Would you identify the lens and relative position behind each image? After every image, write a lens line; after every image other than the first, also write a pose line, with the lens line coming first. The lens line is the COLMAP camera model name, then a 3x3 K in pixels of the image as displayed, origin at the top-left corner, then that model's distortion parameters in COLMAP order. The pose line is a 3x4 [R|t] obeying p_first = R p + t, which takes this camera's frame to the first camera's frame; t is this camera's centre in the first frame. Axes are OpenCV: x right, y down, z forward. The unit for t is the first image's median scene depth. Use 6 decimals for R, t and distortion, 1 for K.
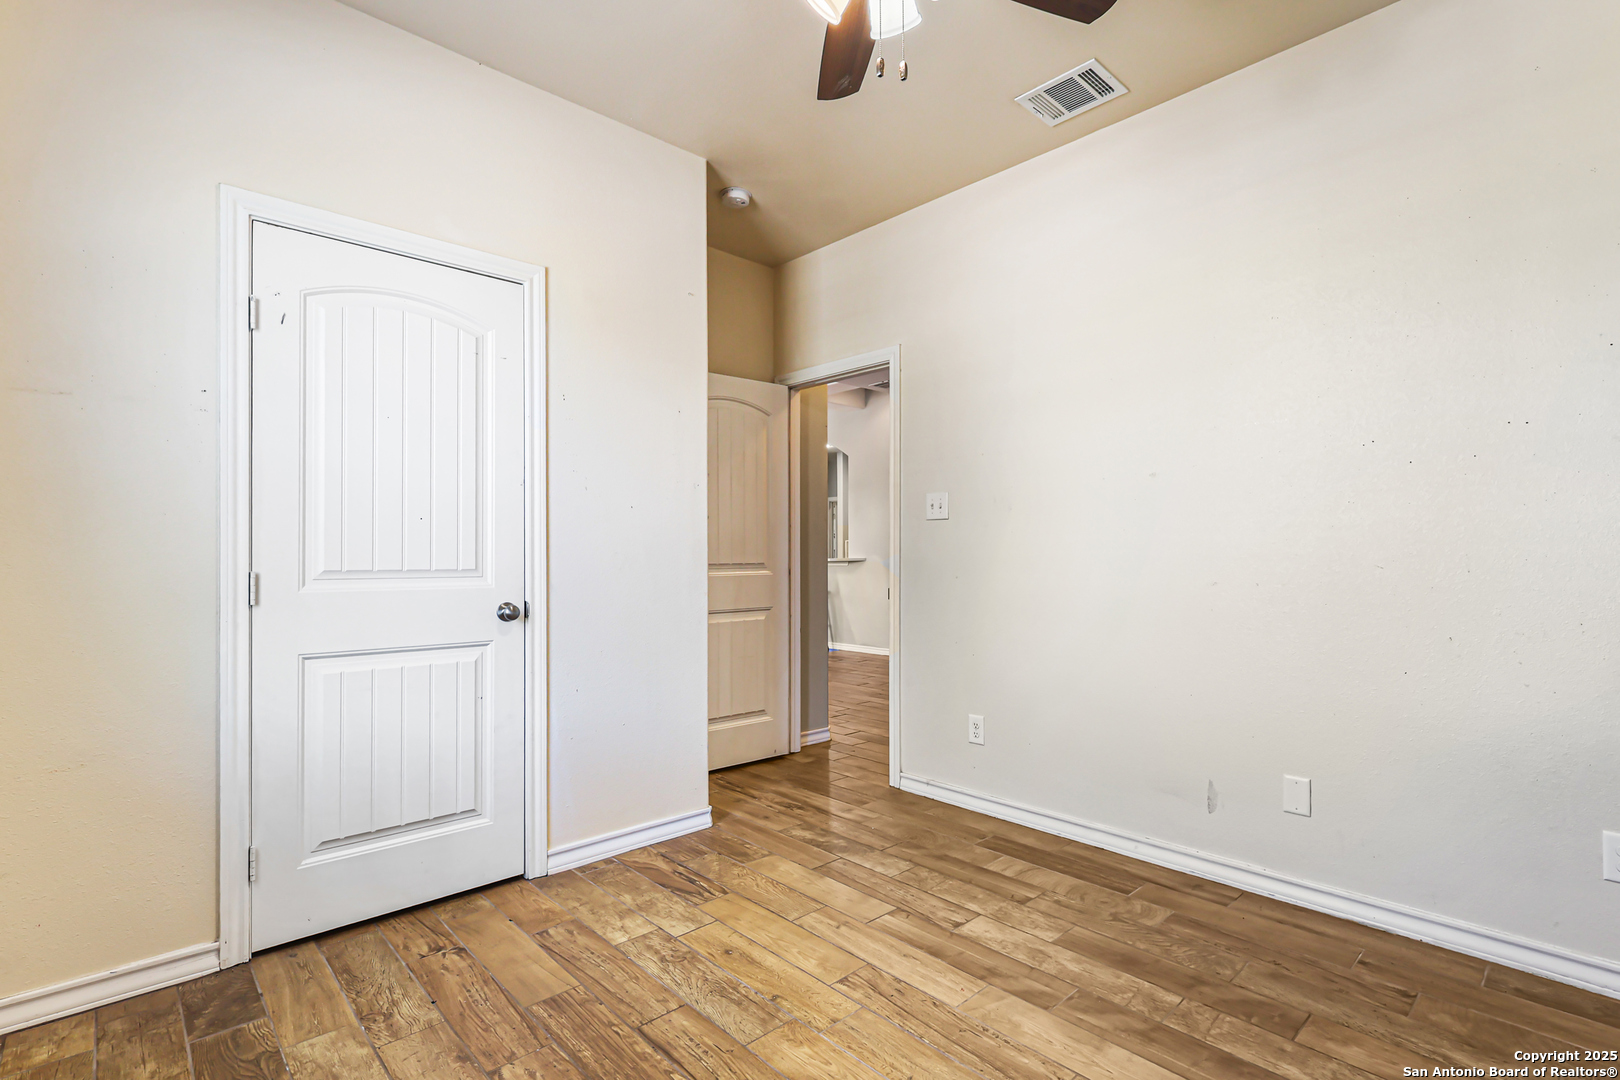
lens RADIAL K [[769.3, 0, 809.0], [0, 769.3, 548.0], [0, 0, 1]] dist [-0.001039, 0.002744]
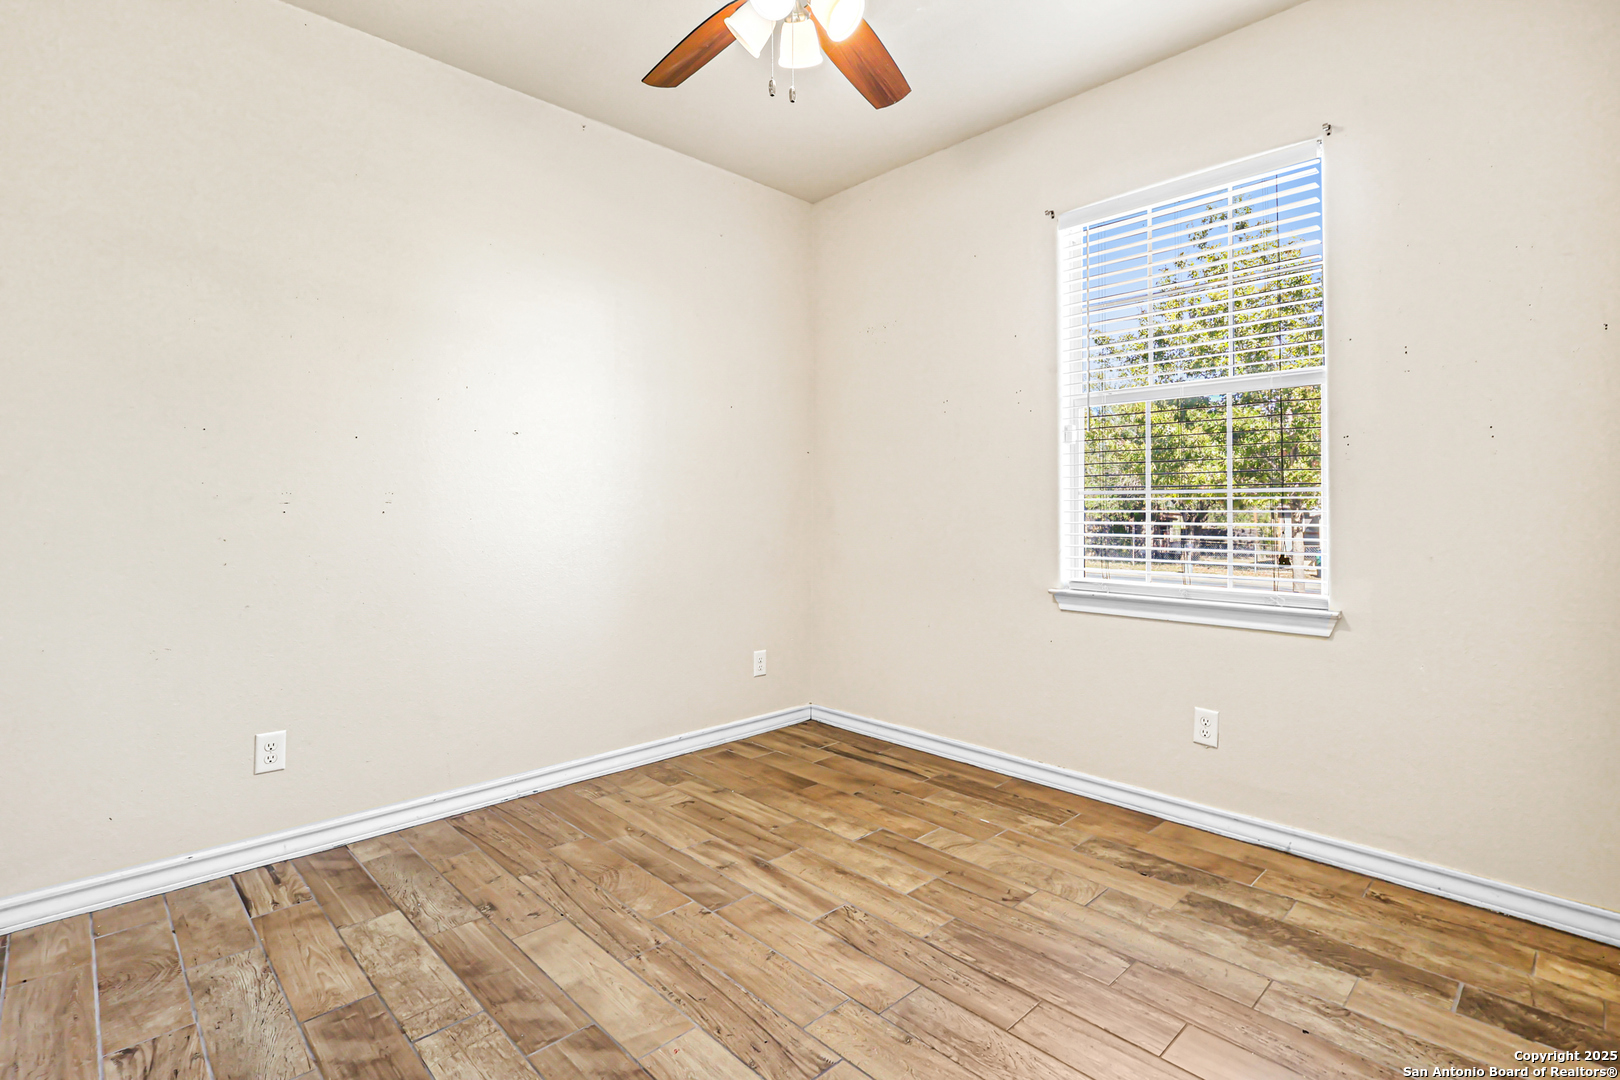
lens RADIAL K [[769.3, 0, 810.5], [0, 769.3, 536.4], [0, 0, 1]] dist [-0.001039, 0.002744]
pose [[-0.999707, -0.000006, -0.024206, 0.081646], [-0.000560, 0.999738, 0.022882, 0.021403], [0.024199, 0.022889, -0.999445, 1.838461]]
